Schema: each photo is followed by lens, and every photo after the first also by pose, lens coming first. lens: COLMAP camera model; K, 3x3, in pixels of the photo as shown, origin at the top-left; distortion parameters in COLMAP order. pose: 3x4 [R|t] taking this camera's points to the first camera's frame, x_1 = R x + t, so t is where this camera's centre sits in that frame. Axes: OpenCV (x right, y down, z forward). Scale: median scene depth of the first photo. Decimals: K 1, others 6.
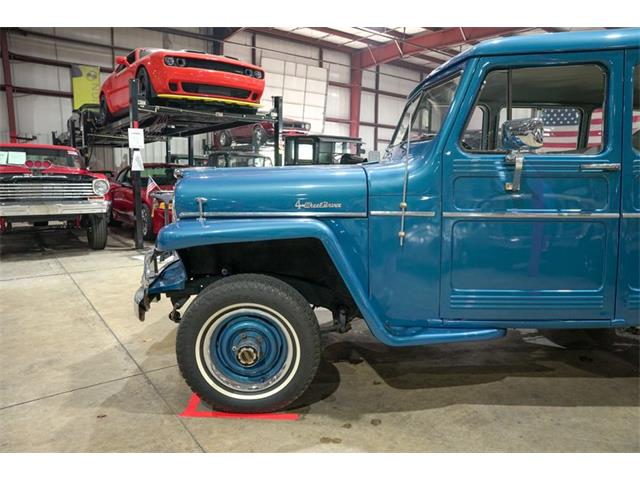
lens RADIAL K [[437.3, 0, 322.5], [0, 437.3, 240.5], [0, 0, 1]] dist [-0.133359, 0.101812]
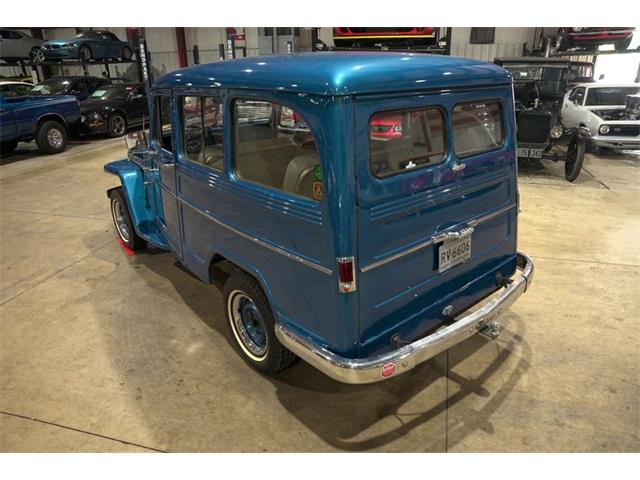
lens RADIAL K [[437.3, 0, 322.1], [0, 437.3, 244.4], [0, 0, 1]] dist [-0.133359, 0.101812]
pose [[0.605074, 0.295646, -0.739242, 1.836463], [-0.098001, 0.949094, 0.299358, -0.344820], [0.790115, -0.108687, 0.603246, 0.365339]]
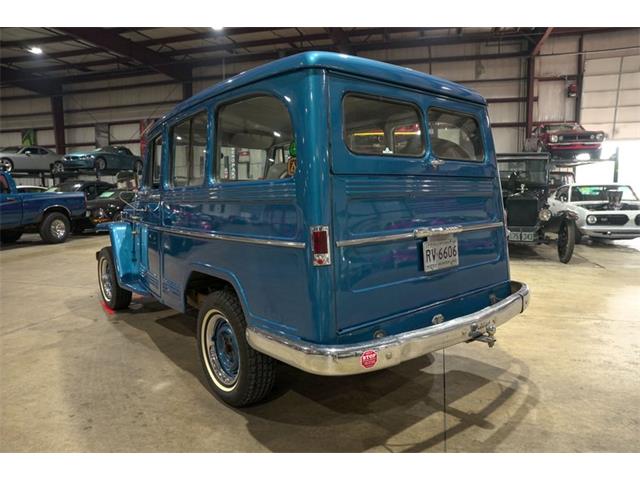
lens RADIAL K [[437.3, 0, 321.3], [0, 437.3, 243.5], [0, 0, 1]] dist [-0.133359, 0.101812]
pose [[0.602041, 0.084241, -0.794009, 1.879644], [-0.105291, 0.994111, 0.025636, -0.086896], [0.791493, 0.068168, 0.607365, 0.423548]]
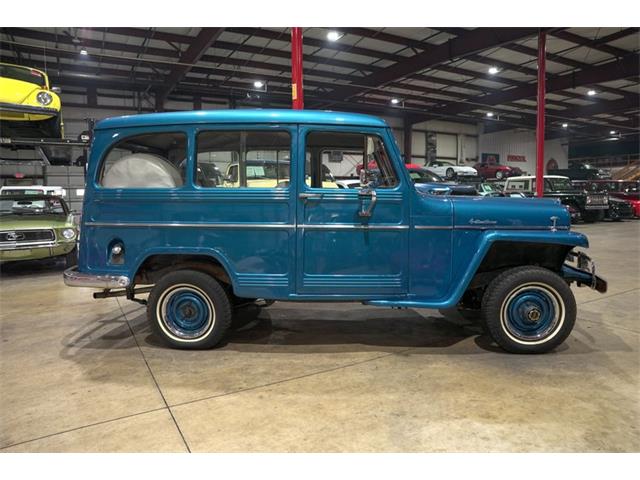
lens RADIAL K [[437.3, 0, 320.8], [0, 437.3, 245.4], [0, 0, 1]] dist [-0.133359, 0.101812]
pose [[-0.991235, -0.013041, 0.131464, 0.297874], [0.022295, 0.964329, 0.263765, -0.443180], [-0.130215, 0.264384, -0.955586, 2.742514]]
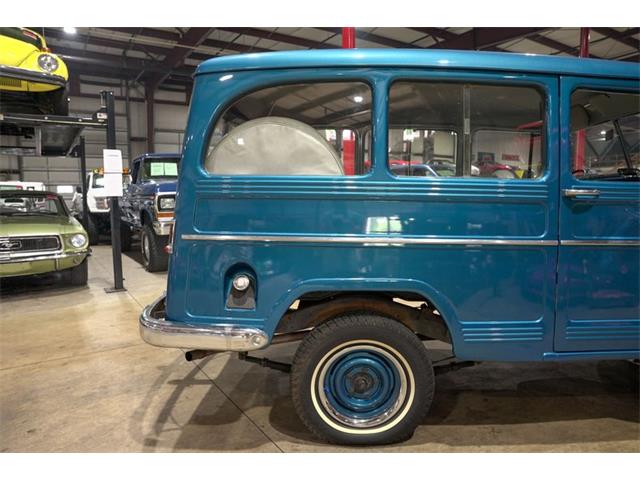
lens RADIAL K [[437.3, 0, 323.2], [0, 437.3, 243.8], [0, 0, 1]] dist [-0.133359, 0.101812]
pose [[-0.997510, -0.010413, 0.069753, 0.927871], [0.008366, 0.964586, 0.263637, -0.360882], [-0.070028, 0.263564, -0.962097, 2.259696]]
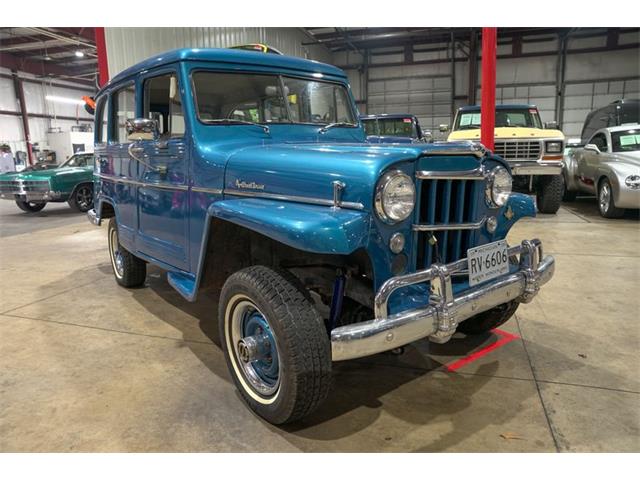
lens RADIAL K [[437.3, 0, 320.4], [0, 437.3, 243.3], [0, 0, 1]] dist [-0.133359, 0.101812]
pose [[-0.565729, -0.159987, 0.808922, -0.825638], [0.142824, 0.947159, 0.287213, -0.264972], [-0.812128, 0.278019, -0.512985, 1.723195]]
